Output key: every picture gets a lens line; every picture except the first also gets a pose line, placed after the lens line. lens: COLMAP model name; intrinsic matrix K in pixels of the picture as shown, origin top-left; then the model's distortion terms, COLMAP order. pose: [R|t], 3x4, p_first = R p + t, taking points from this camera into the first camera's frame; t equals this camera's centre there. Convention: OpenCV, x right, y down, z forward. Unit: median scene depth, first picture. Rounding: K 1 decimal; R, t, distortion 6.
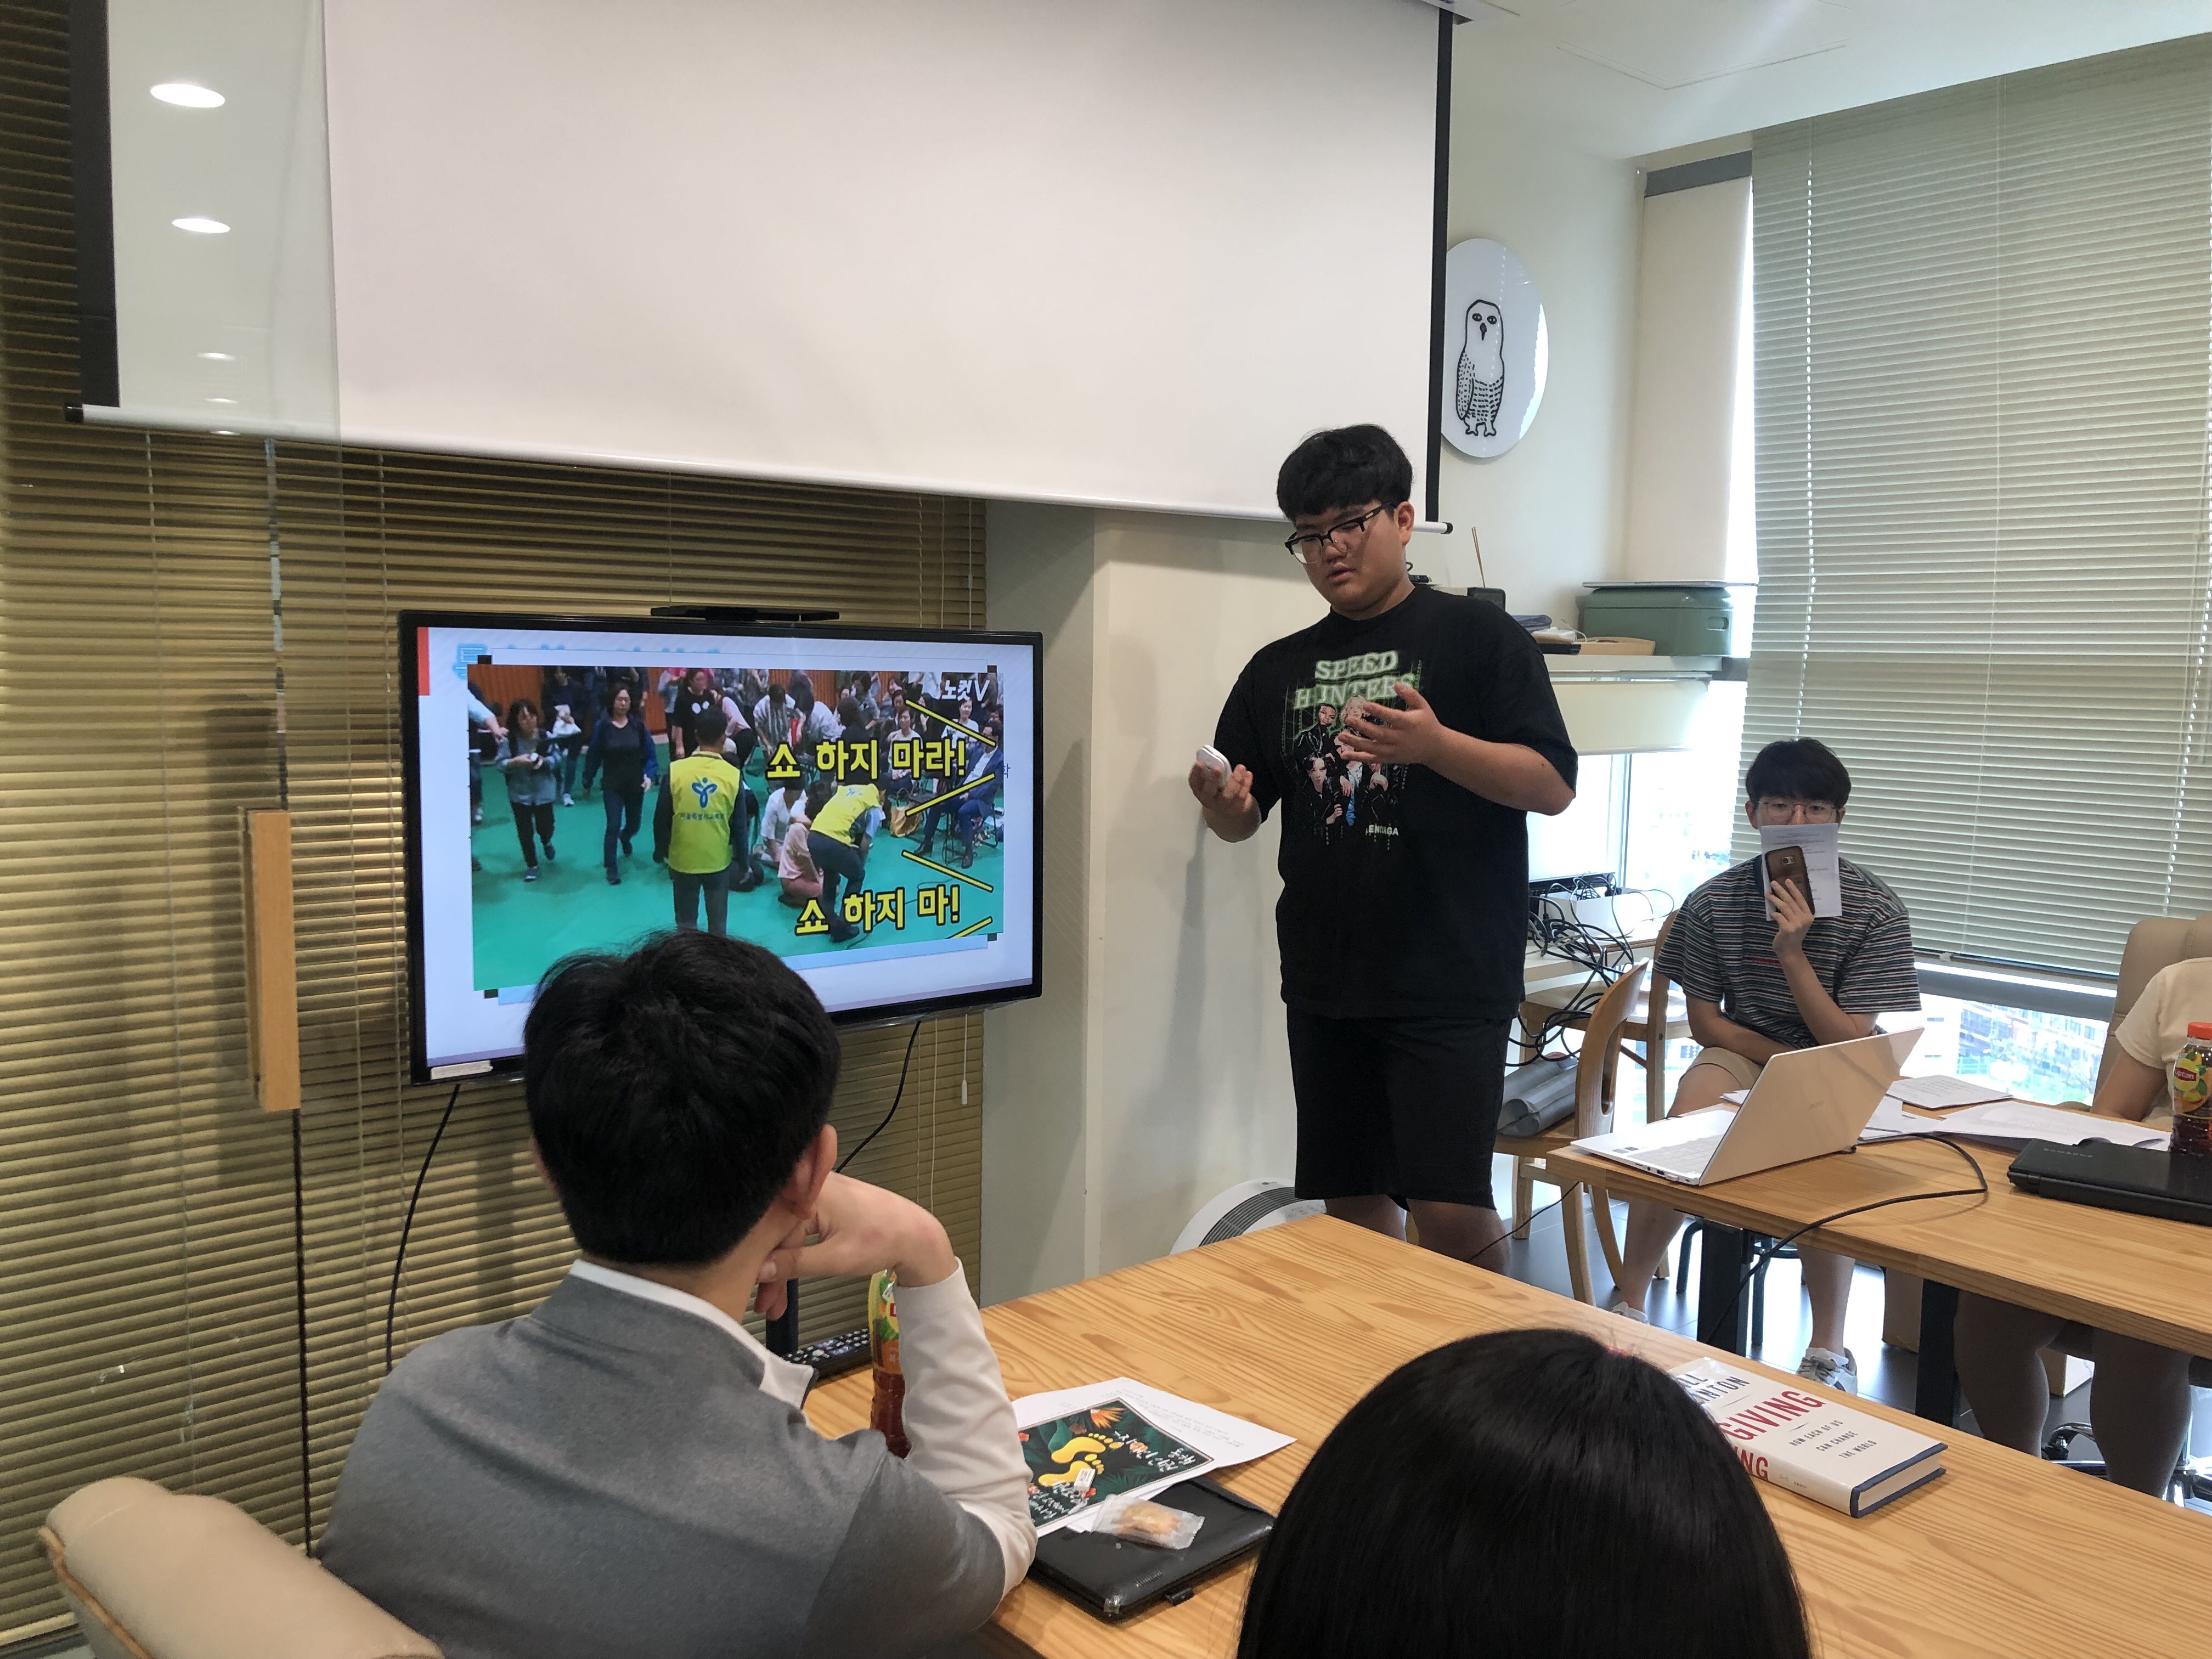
lens RADIAL K [[1798.5, 0, 1123.5], [0, 1798.5, 846.8], [0, 0, 1]] dist [0.010489, 0.015681]
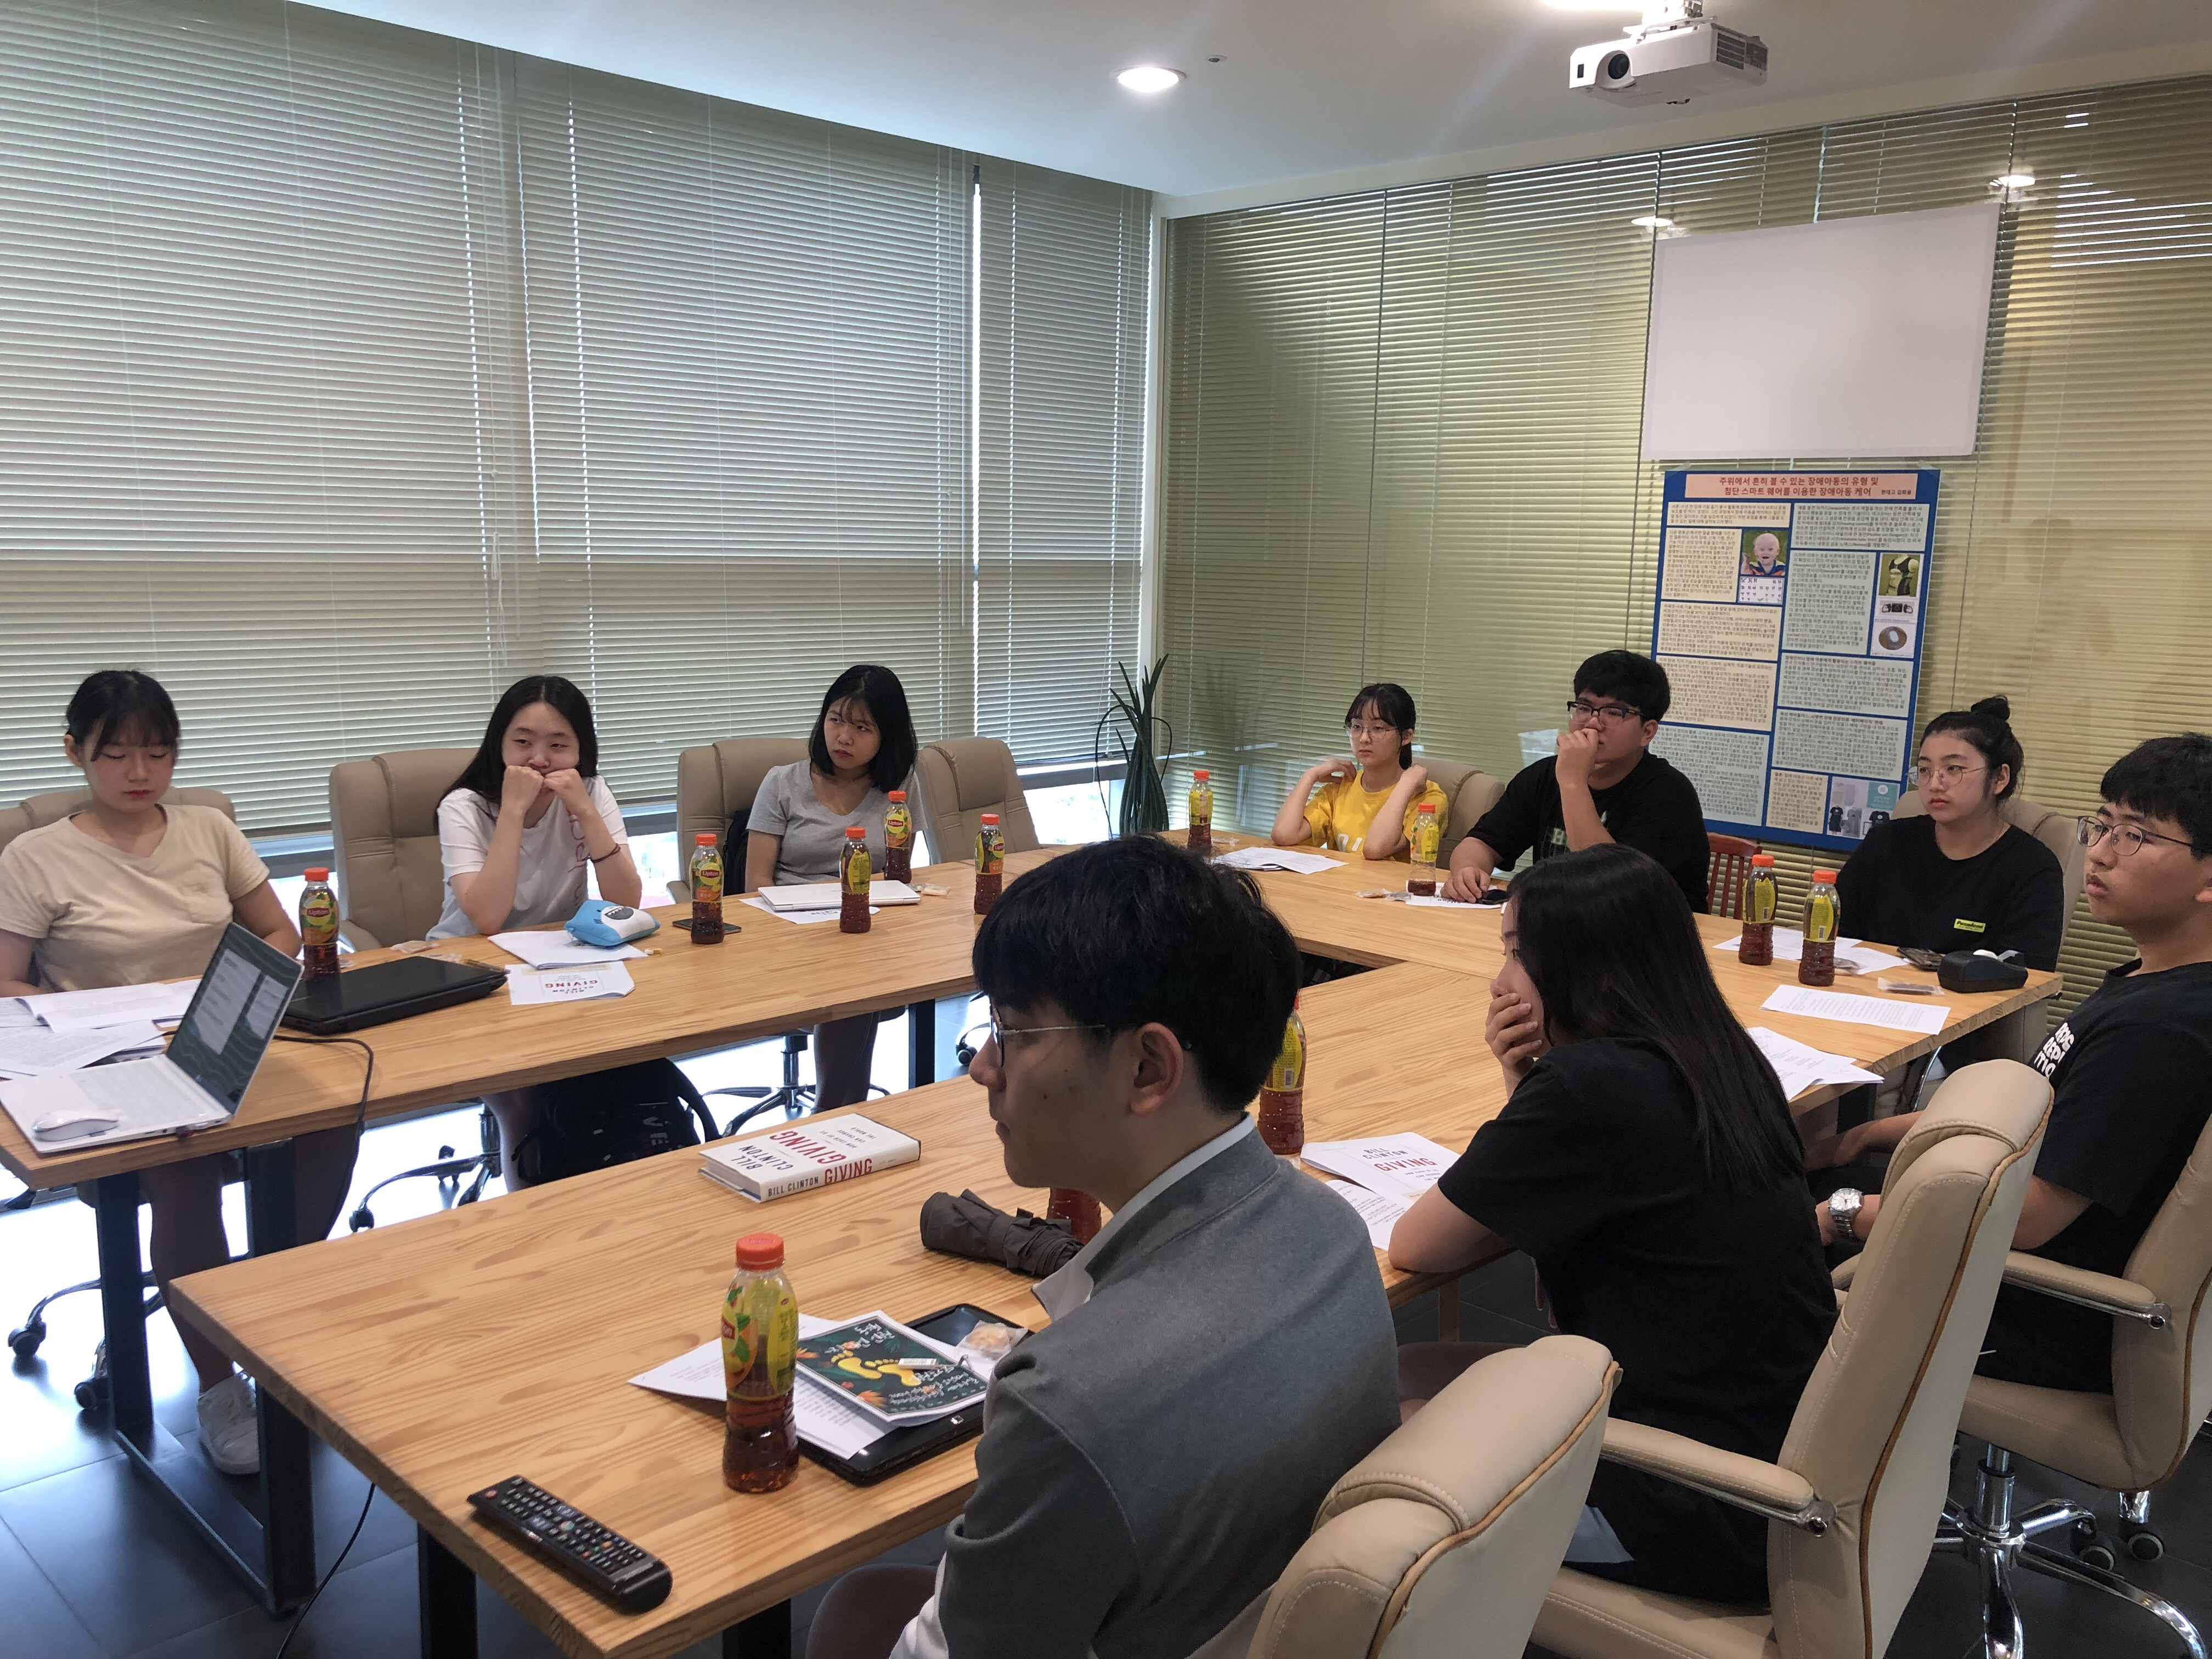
lens RADIAL K [[1806.0, 0, 1098.4], [0, 1806.0, 836.3], [0, 0, 1]] dist [0.007741, -0.003780]
pose [[-0.076651, -0.181782, 0.980347, -0.619713], [0.086650, 0.978305, 0.188179, -0.104606], [-0.993286, 0.099371, -0.059237, 0.518412]]
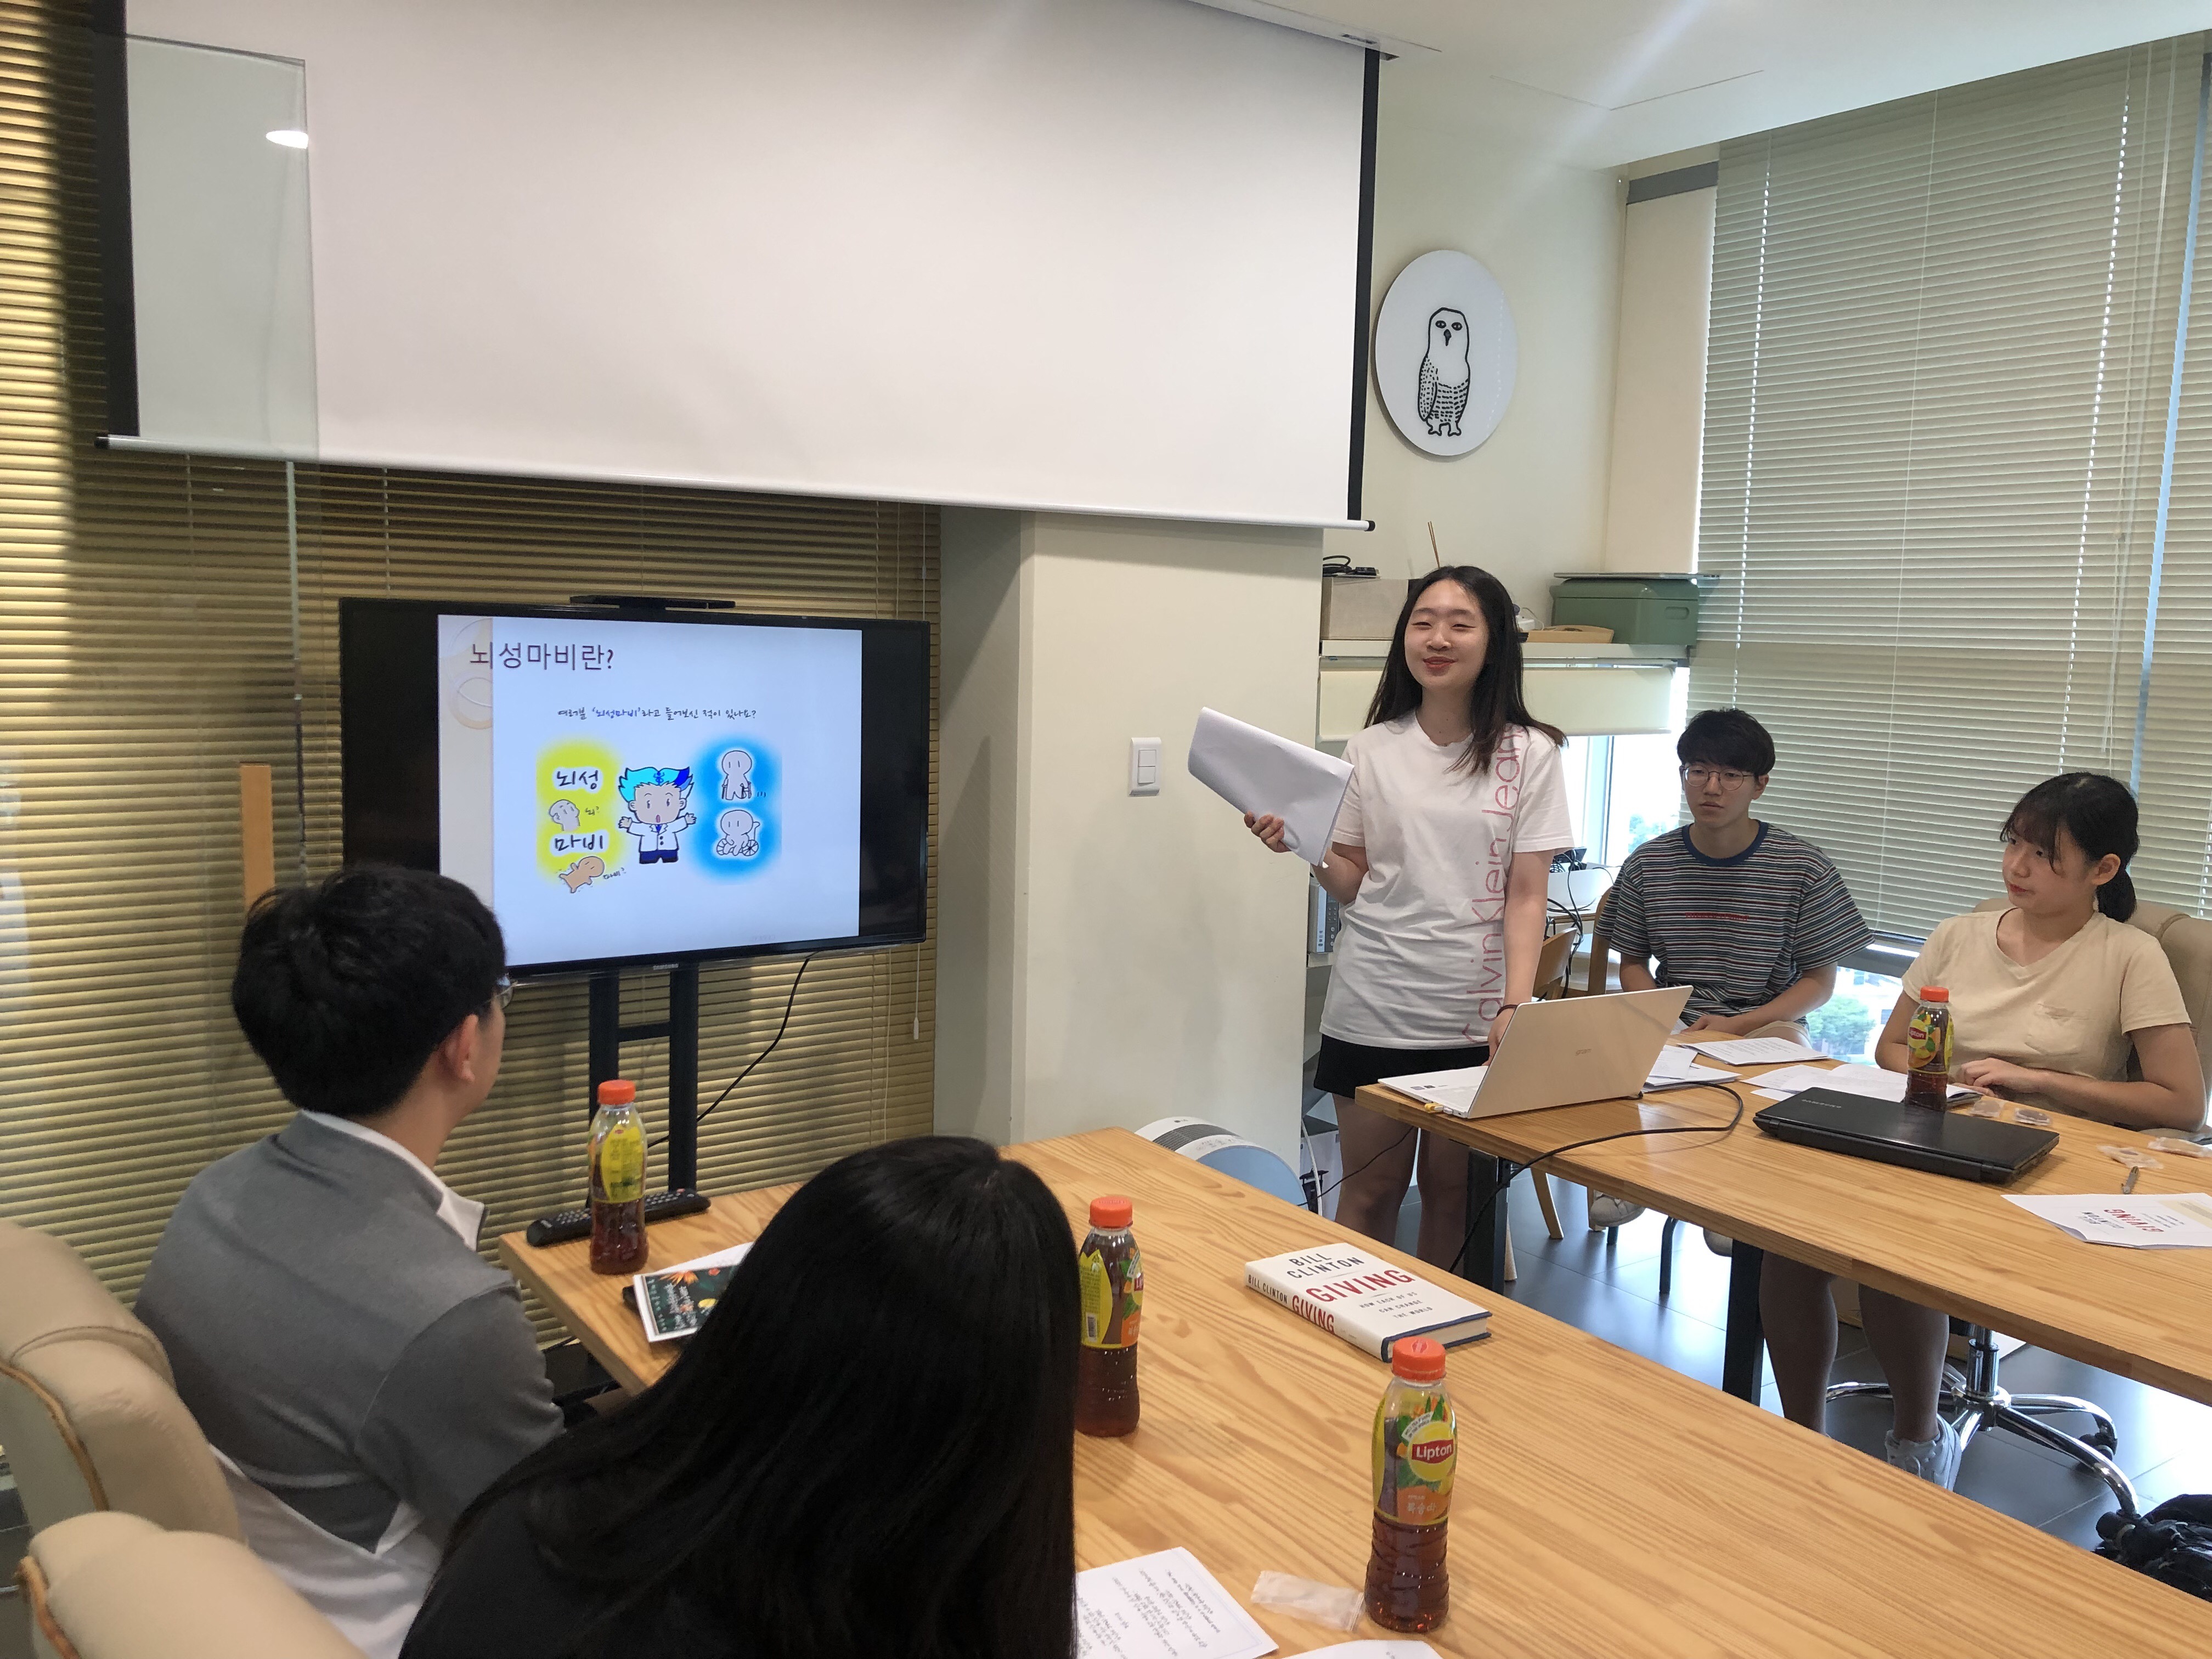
lens RADIAL K [[1783.4, 0, 1107.3], [0, 1783.4, 843.4], [0, 0, 1]] dist [0.015504, -0.002389]
pose [[0.994256, 0.022056, -0.104733, 0.190666], [-0.020677, 0.999685, 0.014239, 0.003764], [0.105014, -0.011992, 0.994398, -0.123974]]
